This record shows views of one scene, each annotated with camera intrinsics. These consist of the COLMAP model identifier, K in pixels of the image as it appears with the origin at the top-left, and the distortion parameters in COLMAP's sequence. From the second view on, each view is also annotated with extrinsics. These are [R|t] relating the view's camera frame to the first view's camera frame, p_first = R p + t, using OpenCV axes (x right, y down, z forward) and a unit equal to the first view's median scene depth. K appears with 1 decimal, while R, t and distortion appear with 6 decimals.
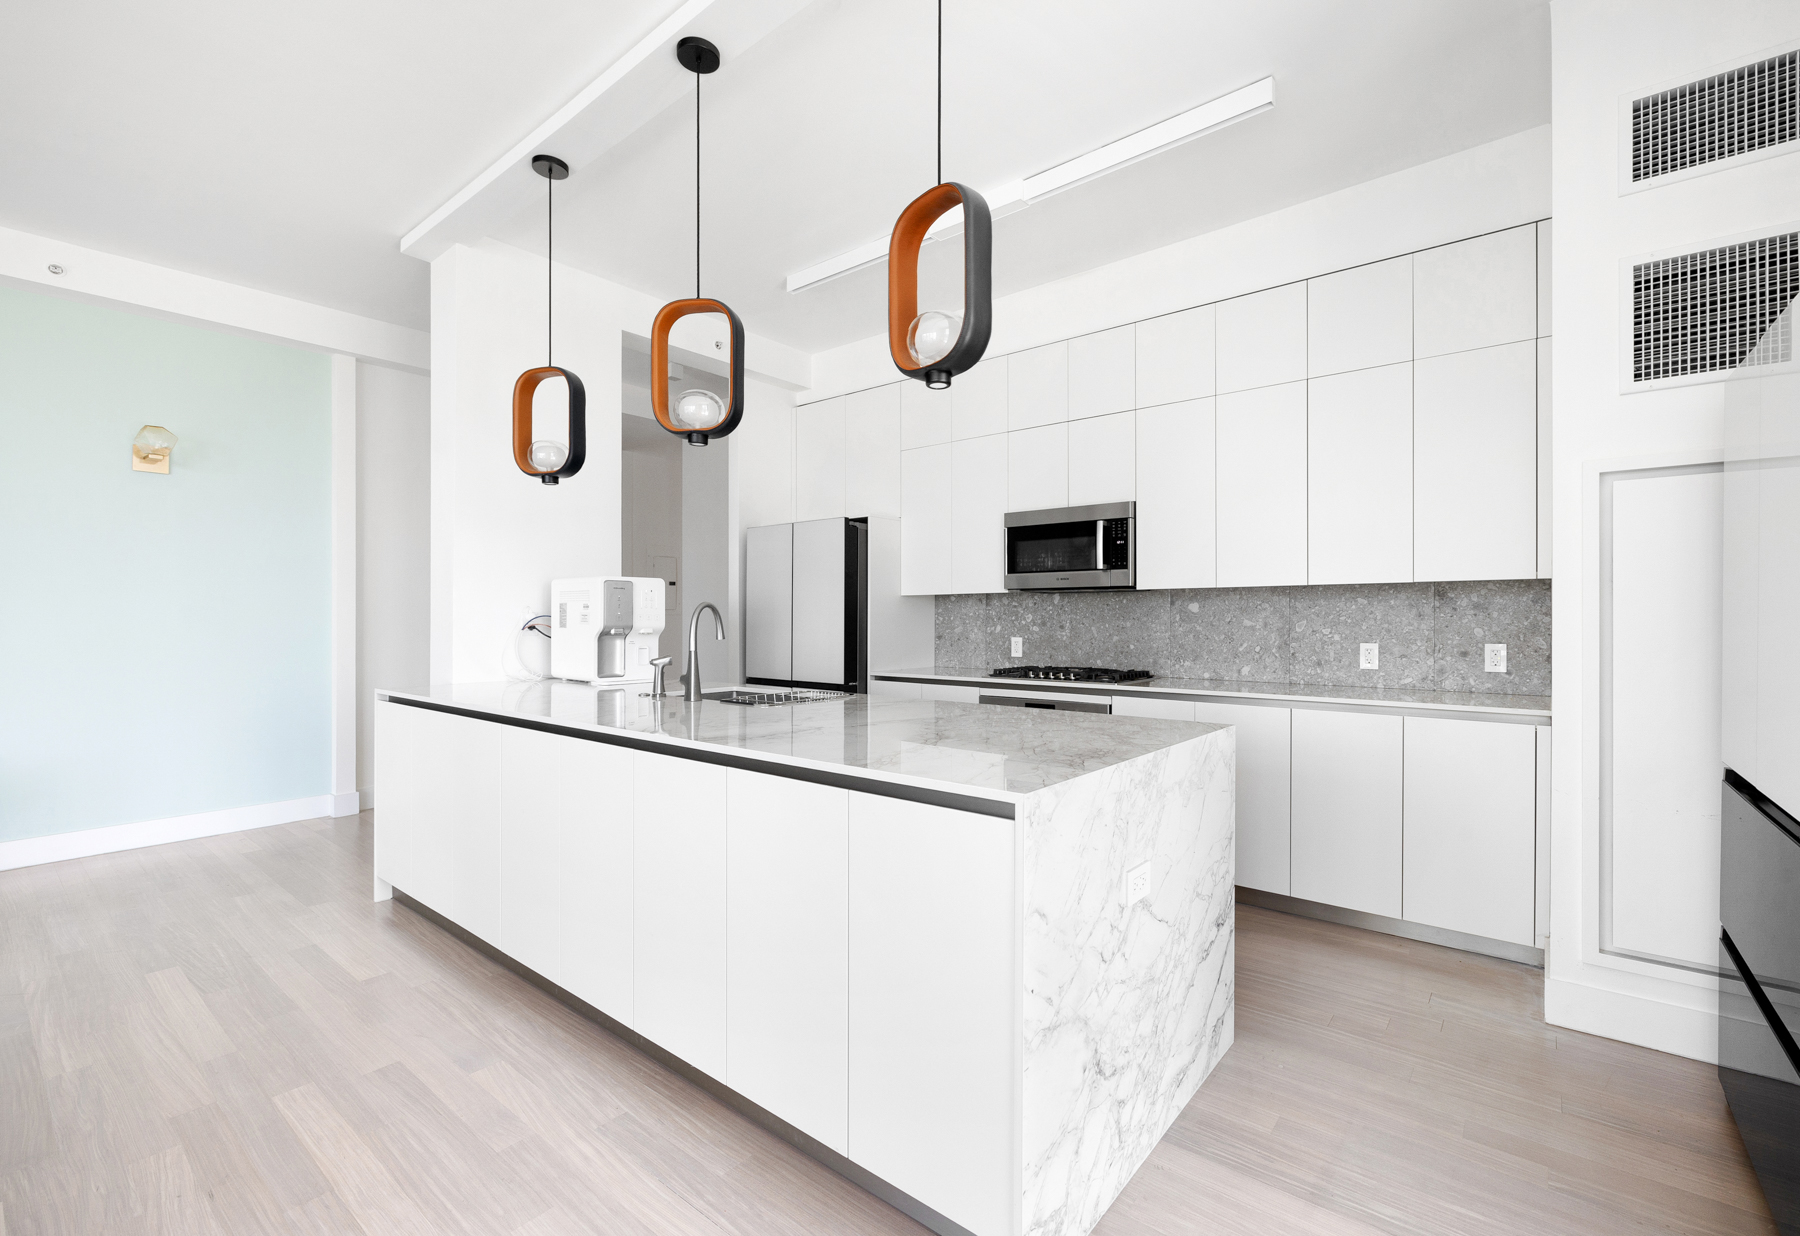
lens RADIAL K [[783.1, 0, 911.0], [0, 783.1, 614.7], [0, 0, 1]] dist [0.001646, 0.000075]
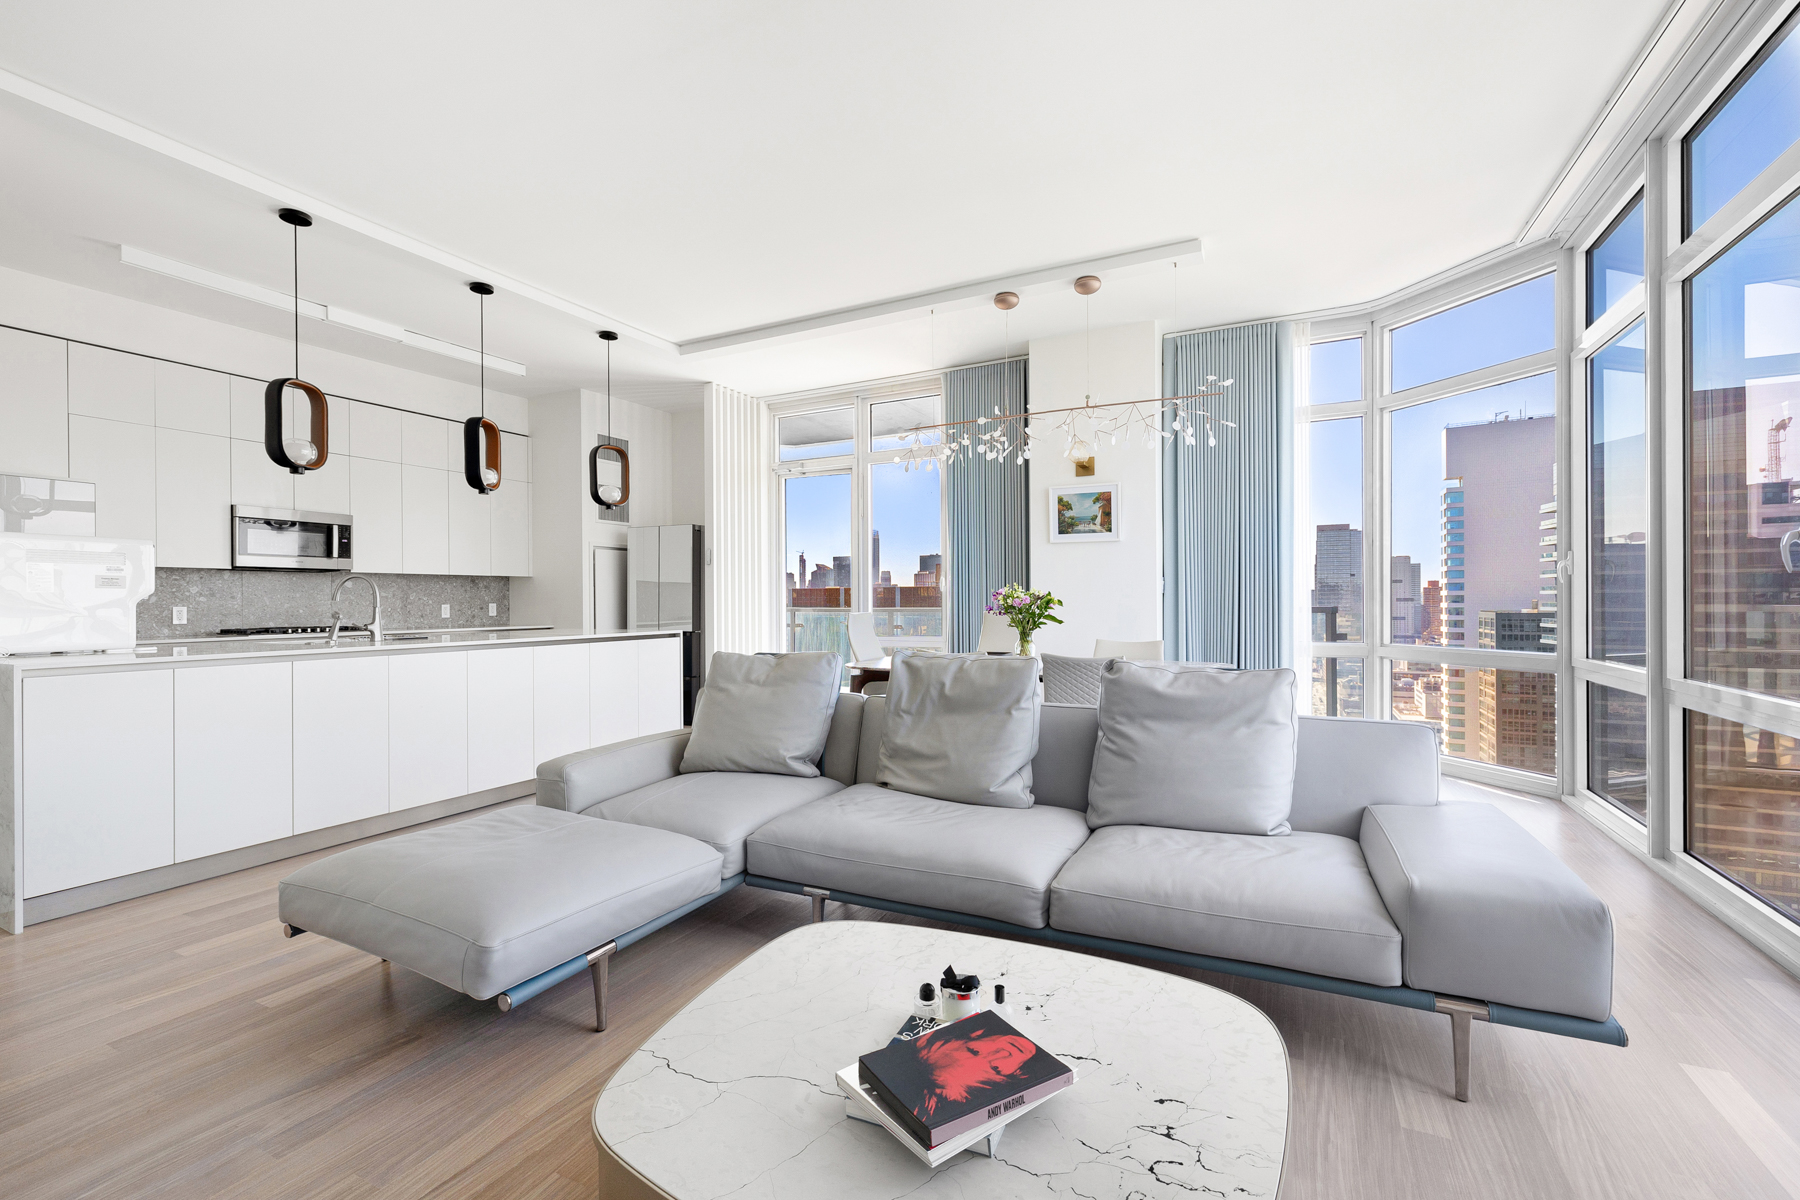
lens RADIAL K [[764.8, 0, 898.2], [0, 764.8, 601.4], [0, 0, 1]] dist [0.001069, 0.000275]
pose [[-0.201960, -0.002404, 0.979391, -1.528734], [-0.001297, 0.999997, 0.002187, 0.022651], [-0.979393, -0.000828, -0.201963, 0.261994]]
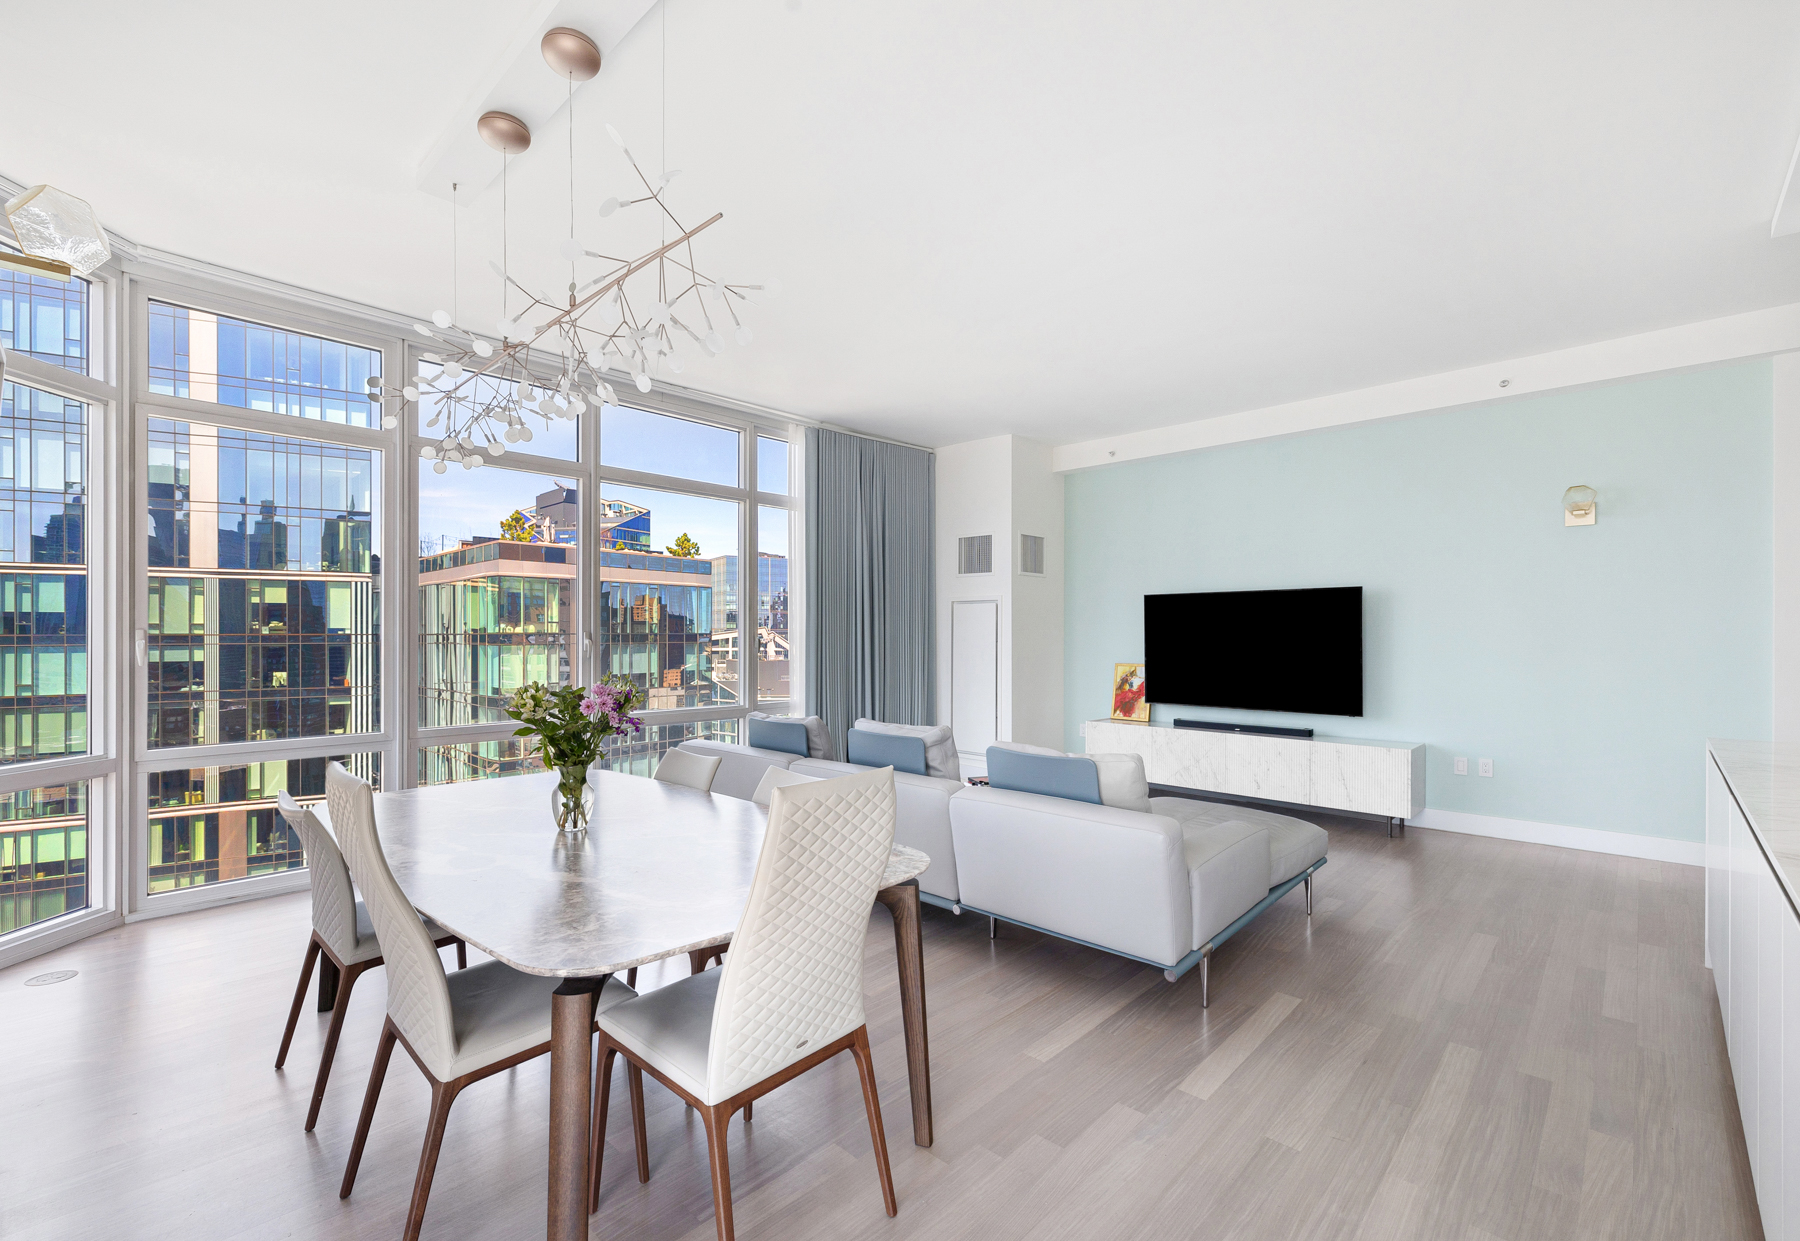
lens RADIAL K [[783.1, 0, 905.5], [0, 783.1, 629.1], [0, 0, 1]] dist [0.001646, 0.000075]
pose [[-0.081978, -0.010195, -0.996582, 0.294053], [0.000868, 0.999947, -0.010301, -0.020686], [0.996634, -0.001709, -0.081965, 0.129330]]
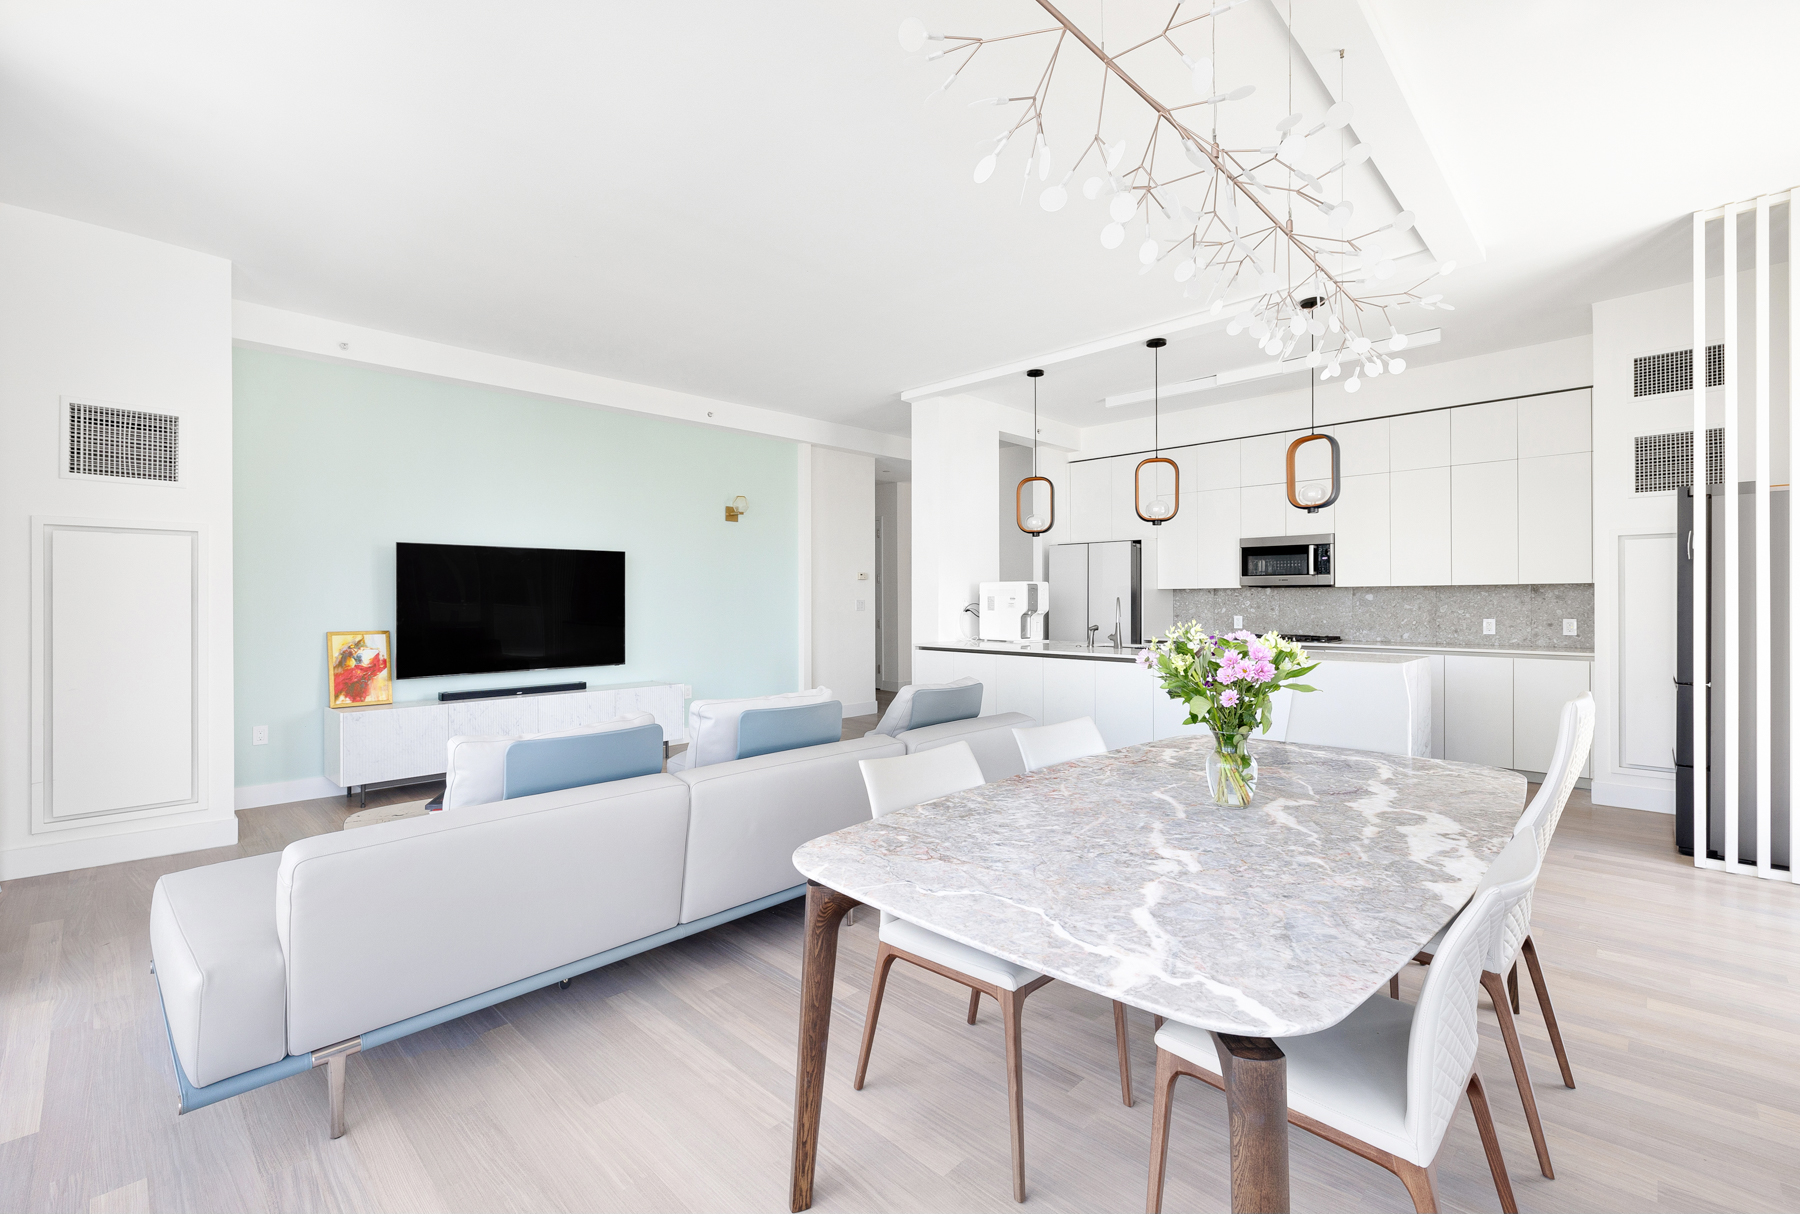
lens RADIAL K [[764.8, 0, 883.7], [0, 764.8, 596.0], [0, 0, 1]] dist [0.001069, 0.000275]
pose [[0.993887, -0.003587, -0.110345, -0.519963], [0.003628, 0.999993, 0.000174, -0.017586], [0.110344, -0.000573, 0.993893, -0.768635]]
